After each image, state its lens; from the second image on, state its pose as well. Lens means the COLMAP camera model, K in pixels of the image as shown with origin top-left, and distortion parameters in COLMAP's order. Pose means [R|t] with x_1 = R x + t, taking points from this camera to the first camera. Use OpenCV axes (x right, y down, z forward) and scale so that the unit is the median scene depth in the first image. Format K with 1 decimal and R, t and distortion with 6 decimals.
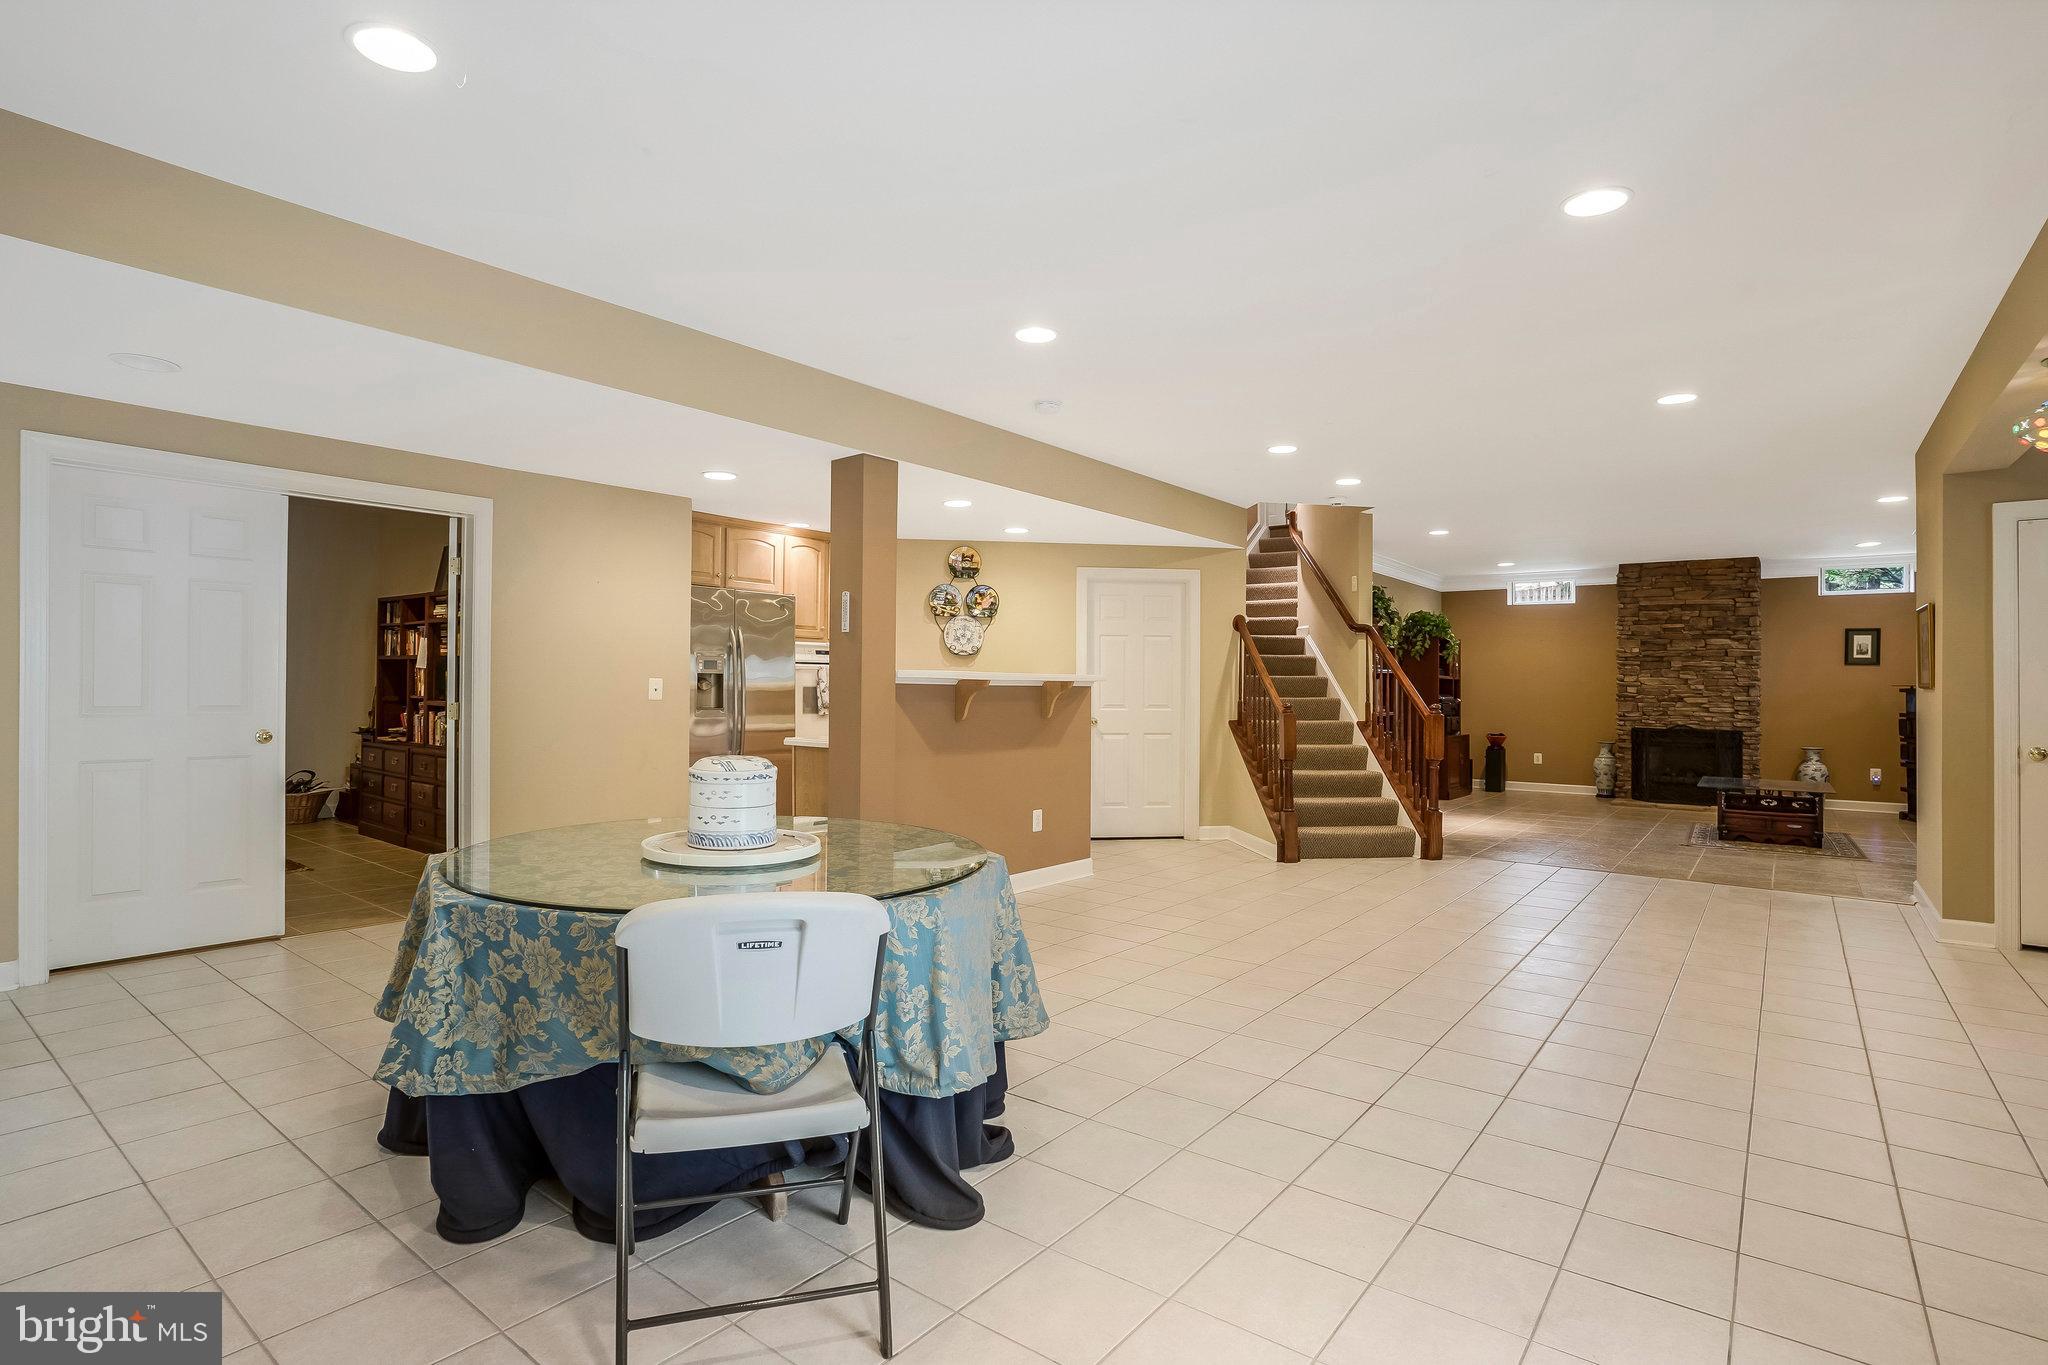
lens RADIAL K [[1015.0, 0, 1010.8], [0, 1015.0, 678.6], [0, 0, 1]] dist [-0.023405, 0.000925]
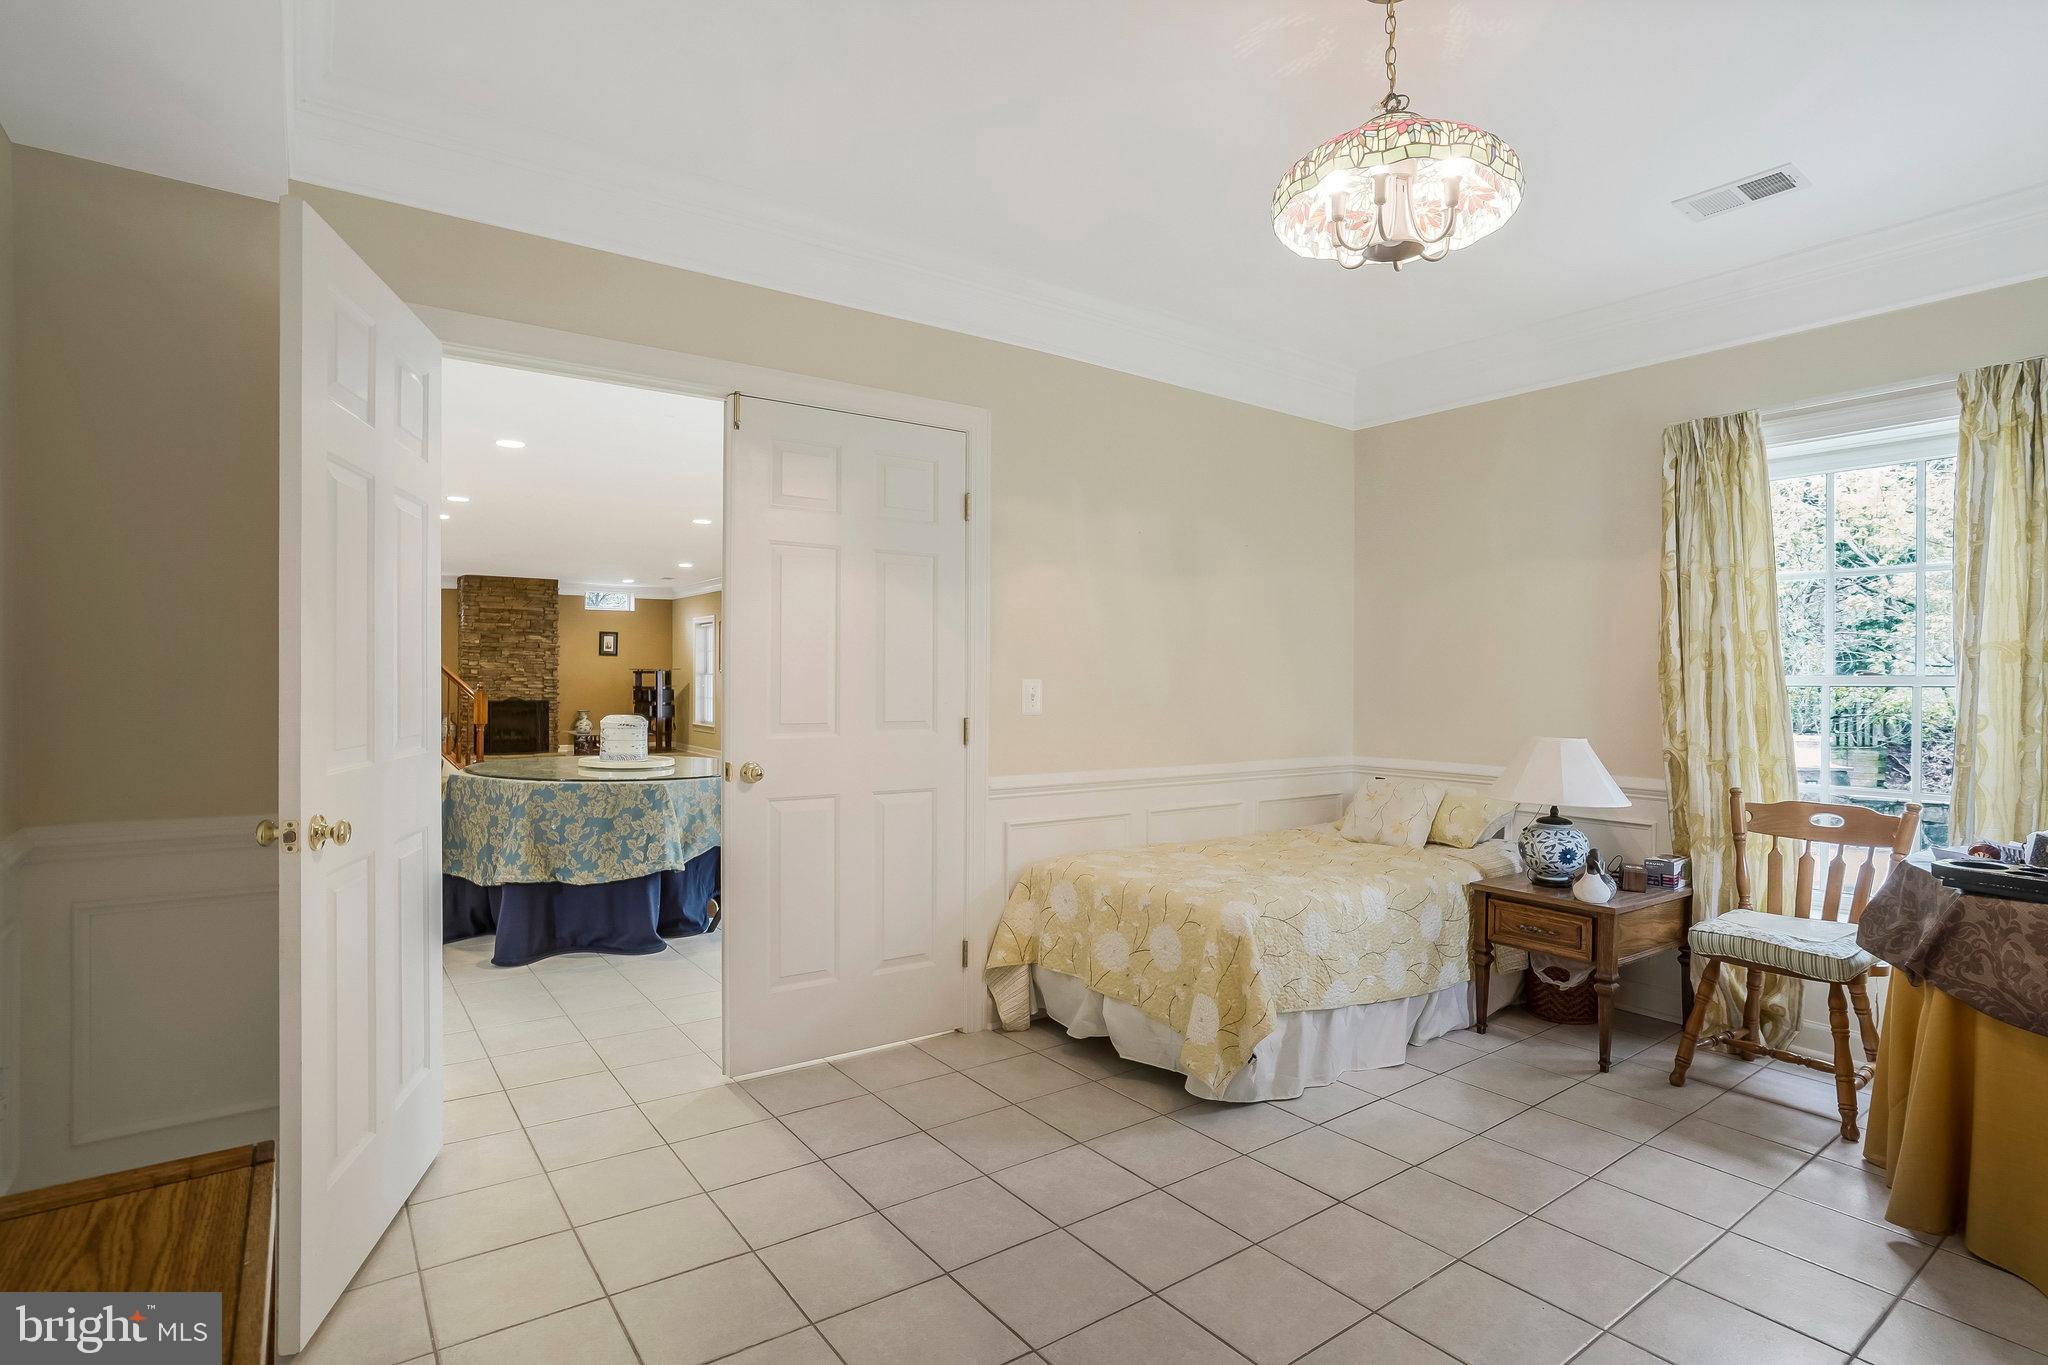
lens RADIAL K [[1015.0, 0, 1021.0], [0, 1015.0, 676.7], [0, 0, 1]] dist [-0.023405, 0.000925]
pose [[0.269554, -0.005781, 0.962968, -0.471753], [-0.009254, 0.999920, 0.008593, -0.000420], [-0.962941, -0.011227, 0.269479, -0.039178]]
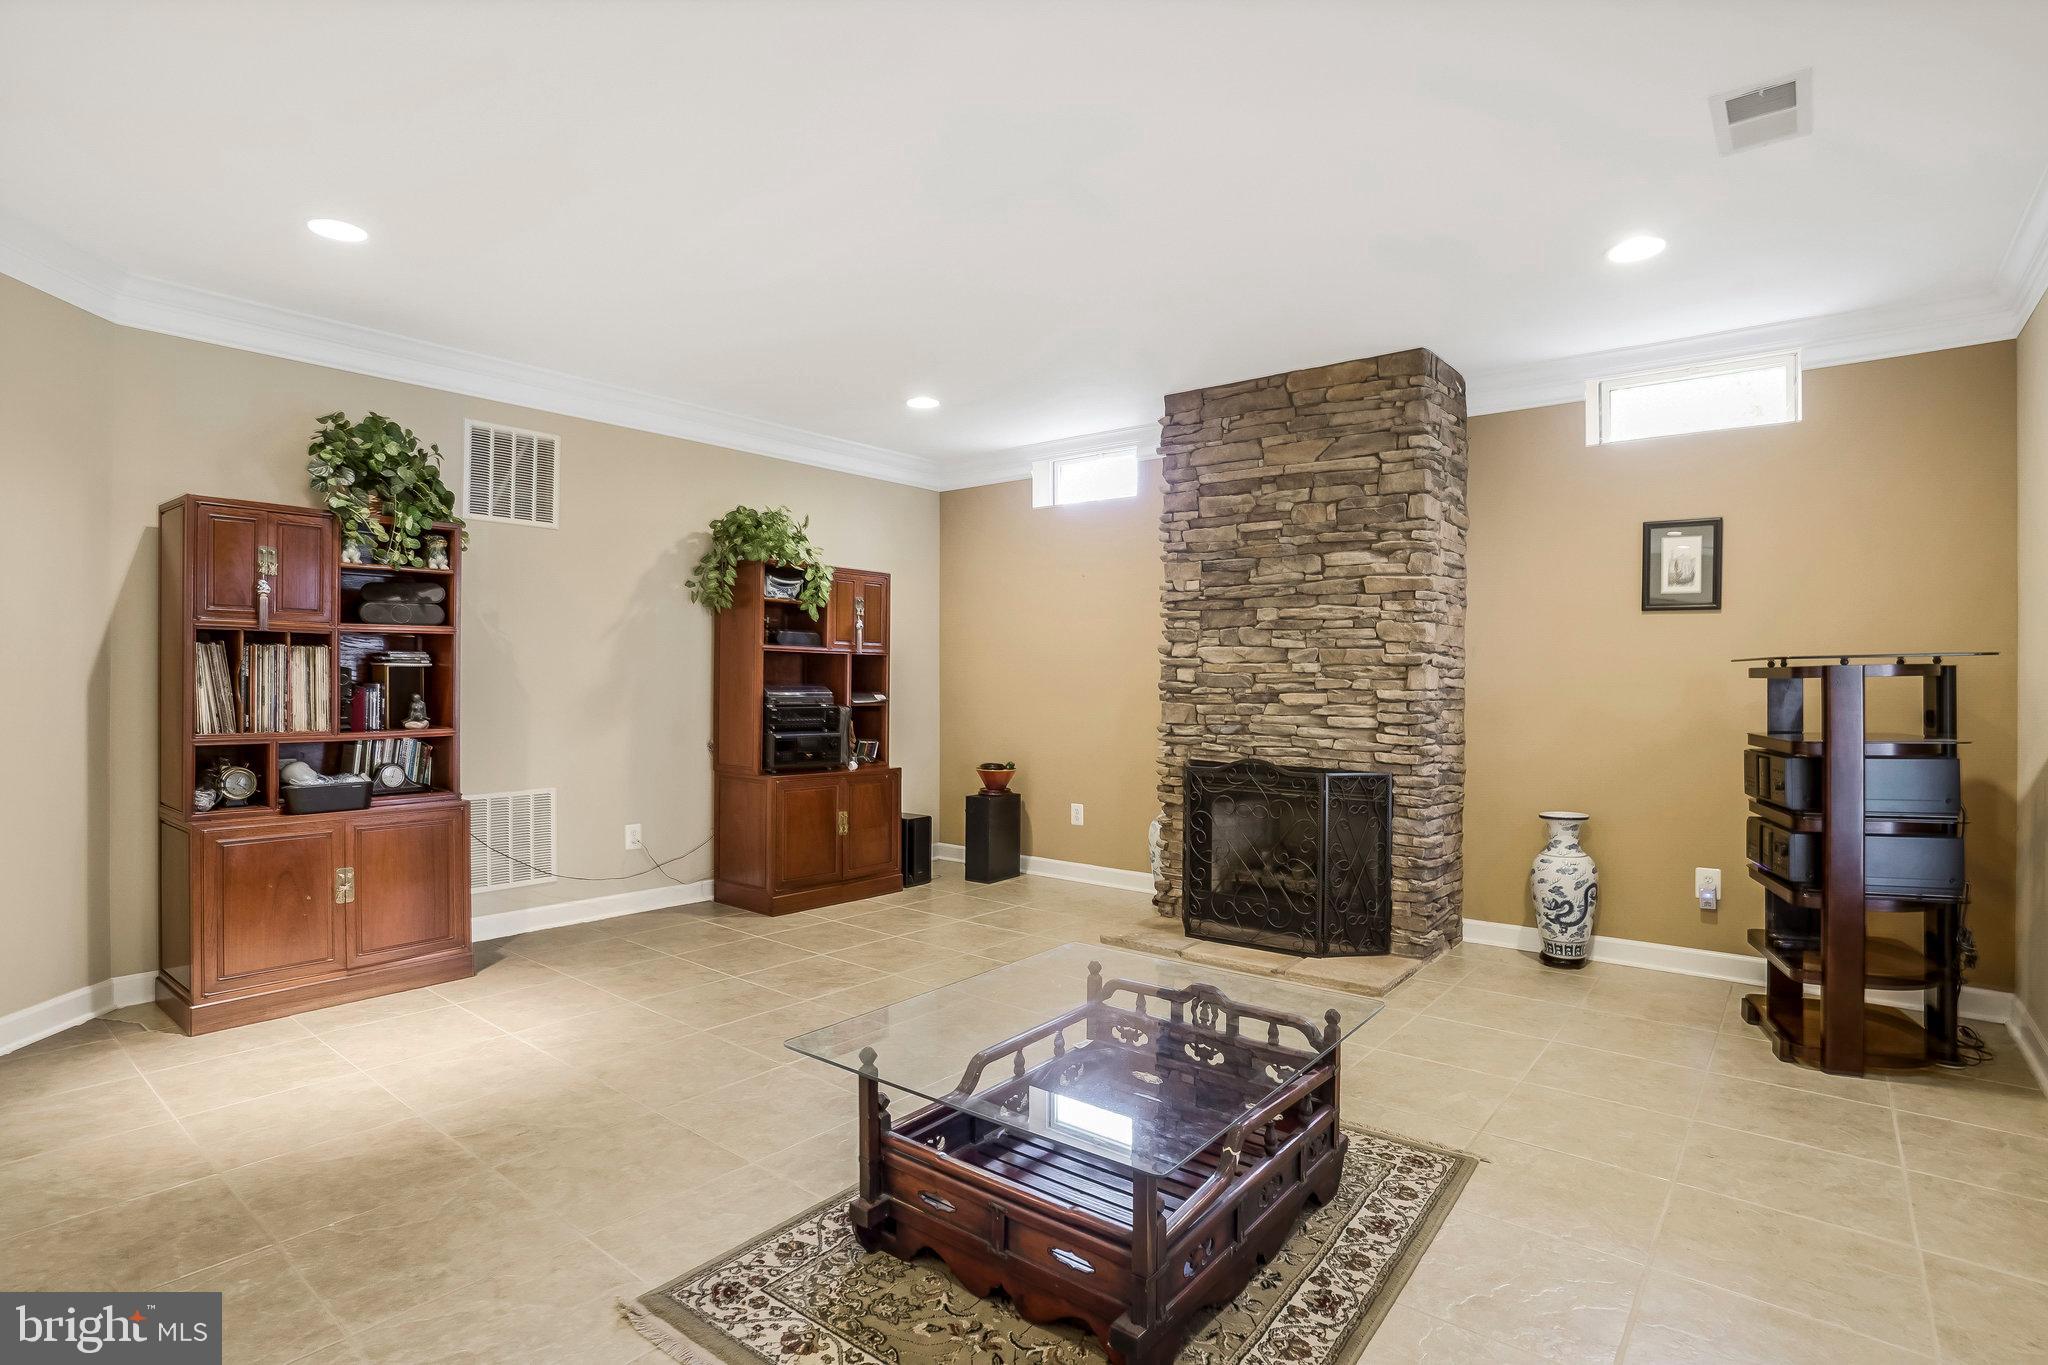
lens RADIAL K [[1015.0, 0, 1033.6], [0, 1015.0, 682.7], [0, 0, 1]] dist [-0.023405, 0.000925]
pose [[0.999997, -0.002286, -0.000419, 0.572825], [0.002290, 0.999945, 0.010251, 0.010276], [0.000395, -0.010252, 0.999947, 0.574926]]
